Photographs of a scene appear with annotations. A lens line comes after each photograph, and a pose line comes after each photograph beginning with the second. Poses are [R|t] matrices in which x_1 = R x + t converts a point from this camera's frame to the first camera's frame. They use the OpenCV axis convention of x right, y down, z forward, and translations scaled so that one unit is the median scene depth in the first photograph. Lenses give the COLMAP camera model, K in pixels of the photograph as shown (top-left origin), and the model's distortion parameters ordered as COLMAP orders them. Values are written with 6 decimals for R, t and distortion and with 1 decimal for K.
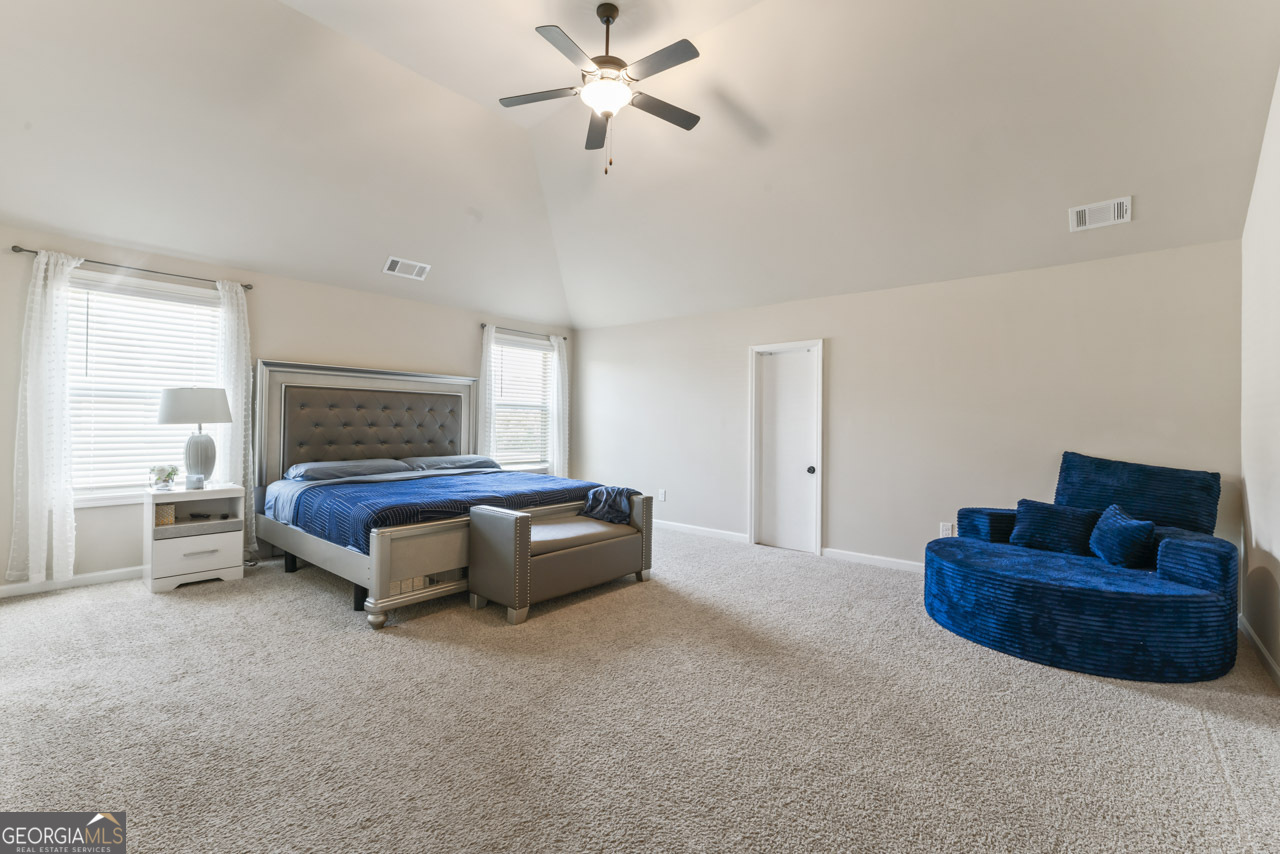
lens RADIAL K [[542.4, 0, 640.5], [0, 542.4, 423.6], [0, 0, 1]] dist [0.000573, -0.000105]
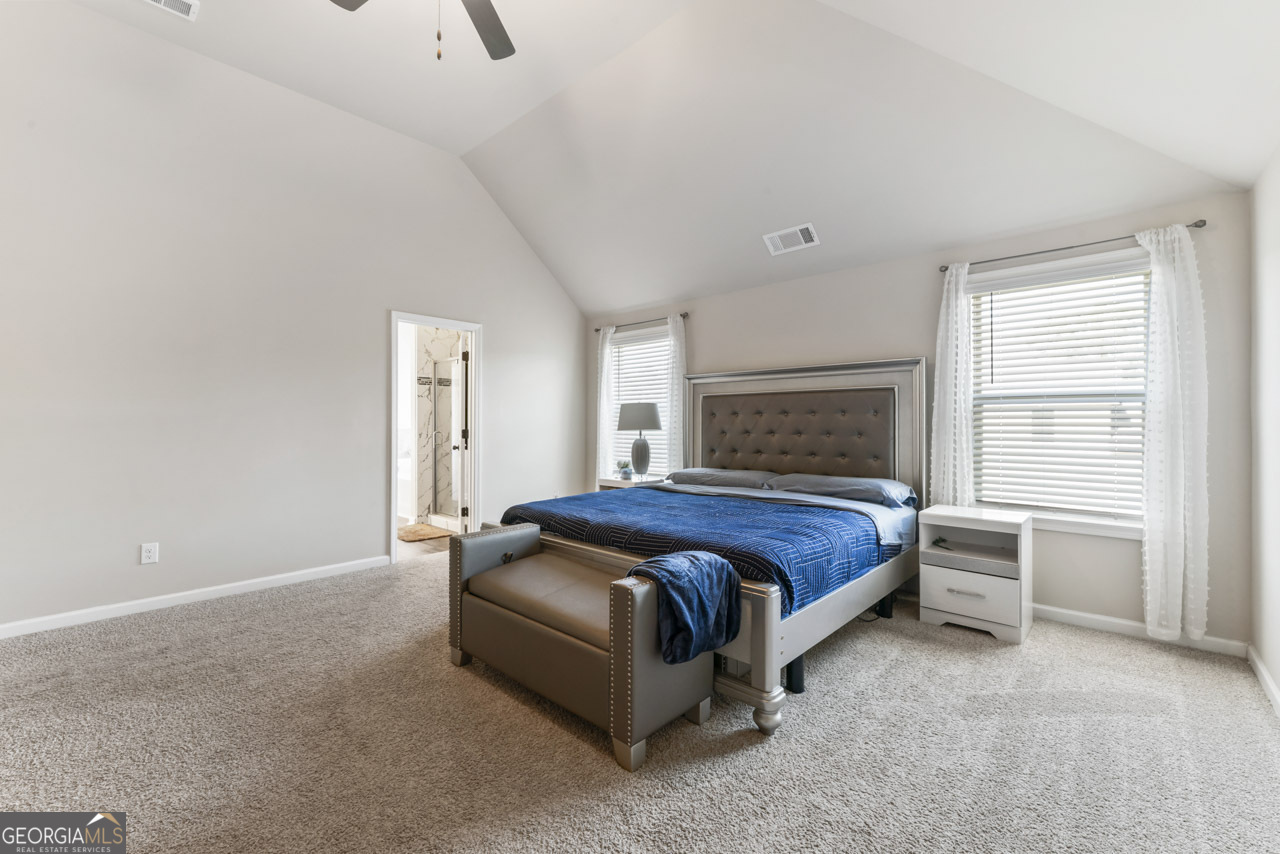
lens RADIAL K [[542.4, 0, 639.6], [0, 542.4, 426.1], [0, 0, 1]] dist [0.000573, -0.000105]
pose [[-0.043069, -0.010002, -0.999022, 0.377993], [-0.002787, 0.999947, -0.009891, 0.001774], [0.999068, 0.002358, -0.043095, 0.787902]]
